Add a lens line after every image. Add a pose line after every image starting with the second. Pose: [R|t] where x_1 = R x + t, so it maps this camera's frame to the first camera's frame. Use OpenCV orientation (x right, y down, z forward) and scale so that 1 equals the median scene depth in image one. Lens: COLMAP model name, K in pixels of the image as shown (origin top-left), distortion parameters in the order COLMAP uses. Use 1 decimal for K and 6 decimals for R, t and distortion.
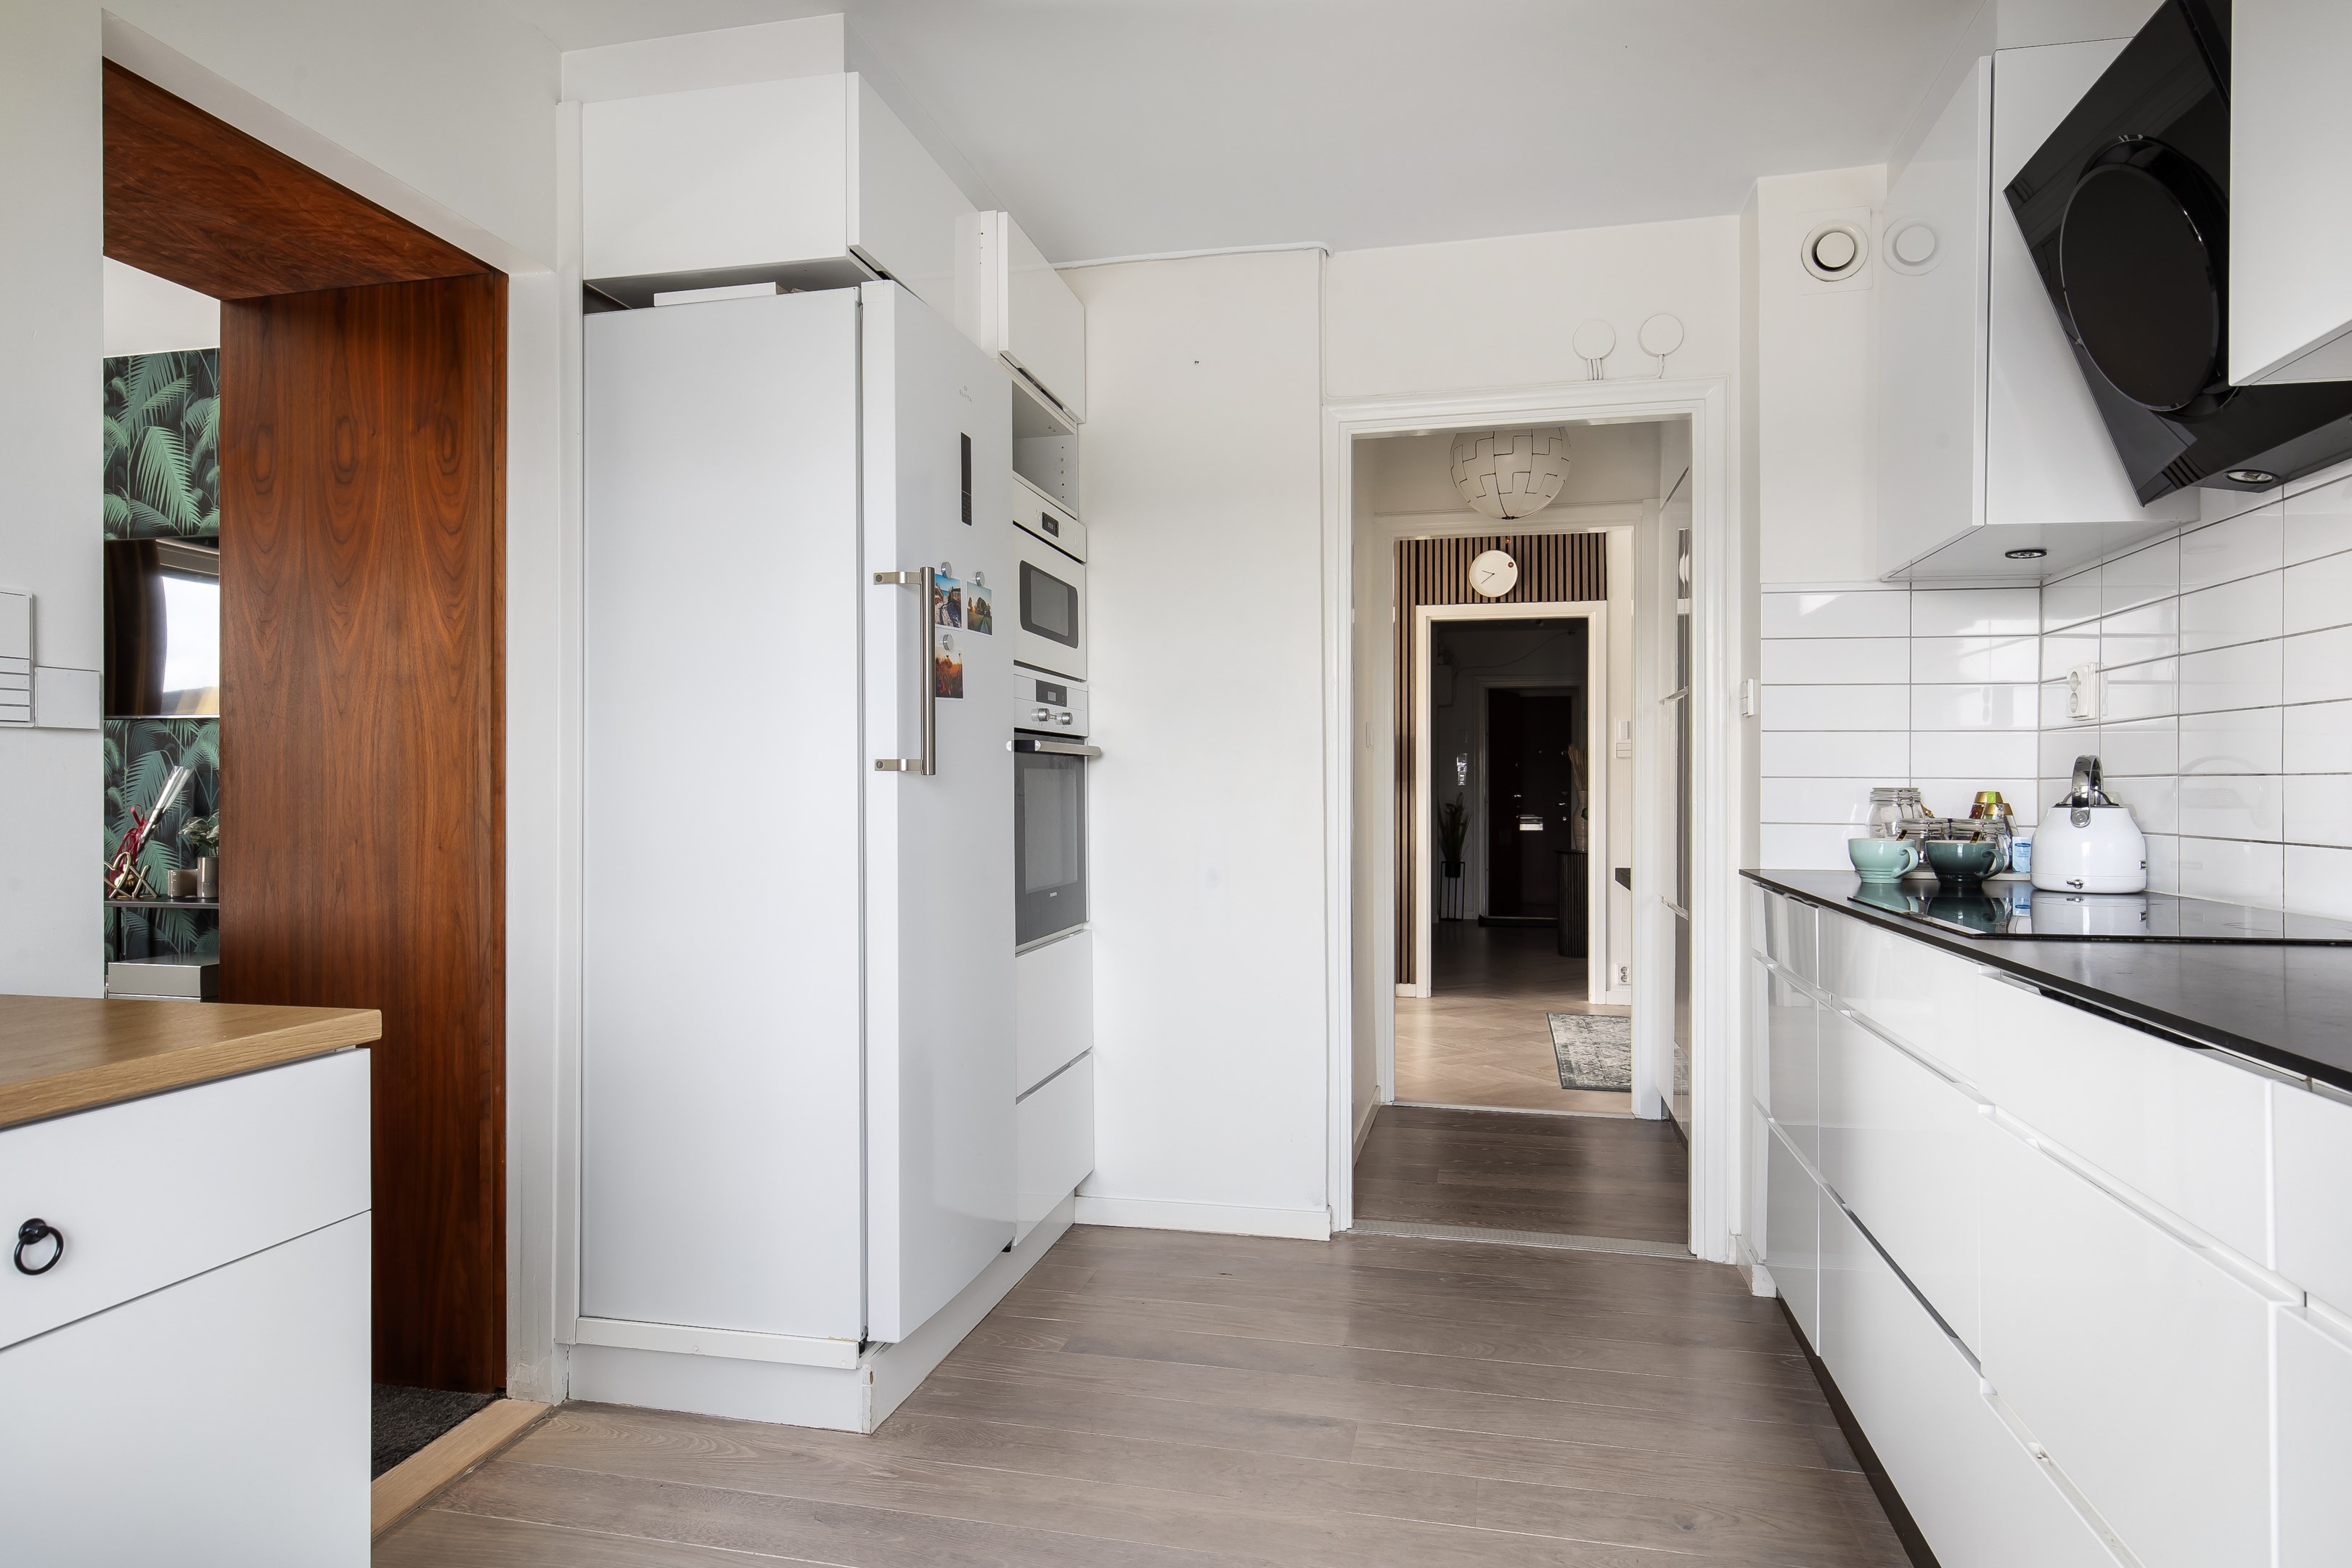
lens RADIAL K [[1408.3, 0, 1172.5], [0, 1408.3, 788.0], [0, 0, 1]] dist [0.001475, 0.000034]
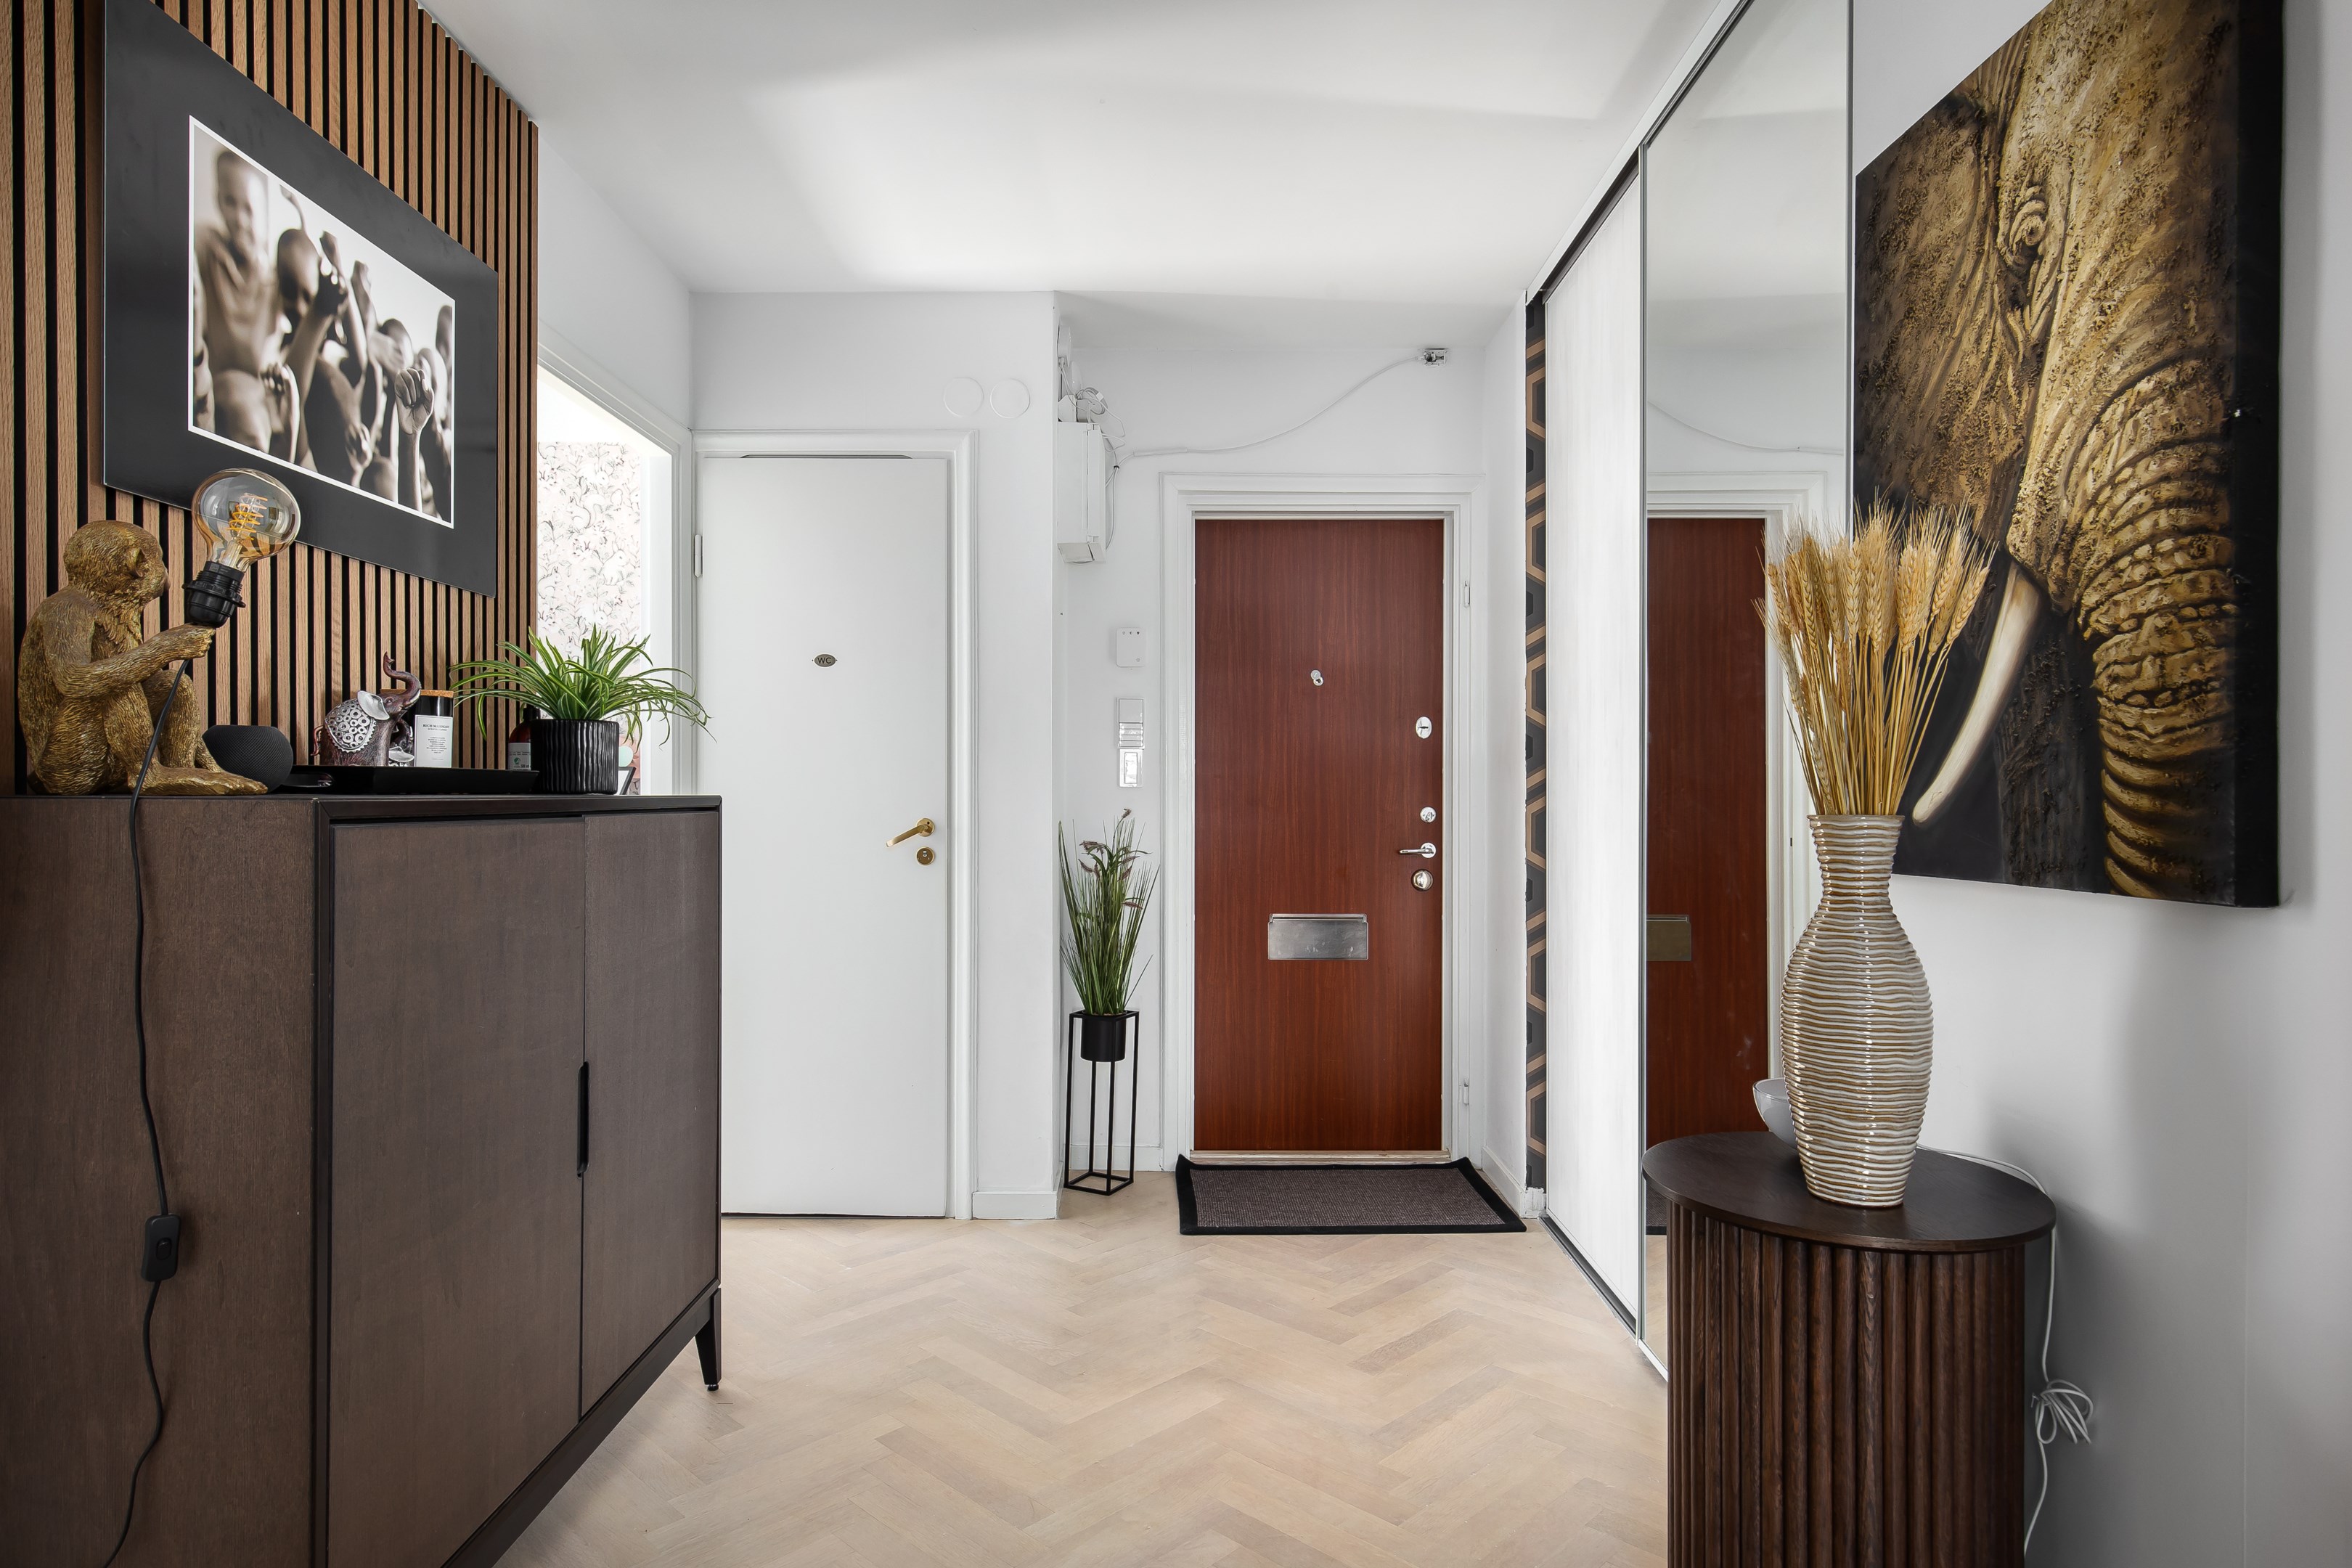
lens RADIAL K [[1327.6, 0, 1175.3], [0, 1327.6, 786.5], [0, 0, 1]] dist [0.012150, -0.008329]
pose [[0.972858, -0.001341, 0.231398, 0.140252], [0.001581, 0.999998, -0.000854, -0.002407], [-0.231396, 0.001197, 0.972859, 0.676466]]
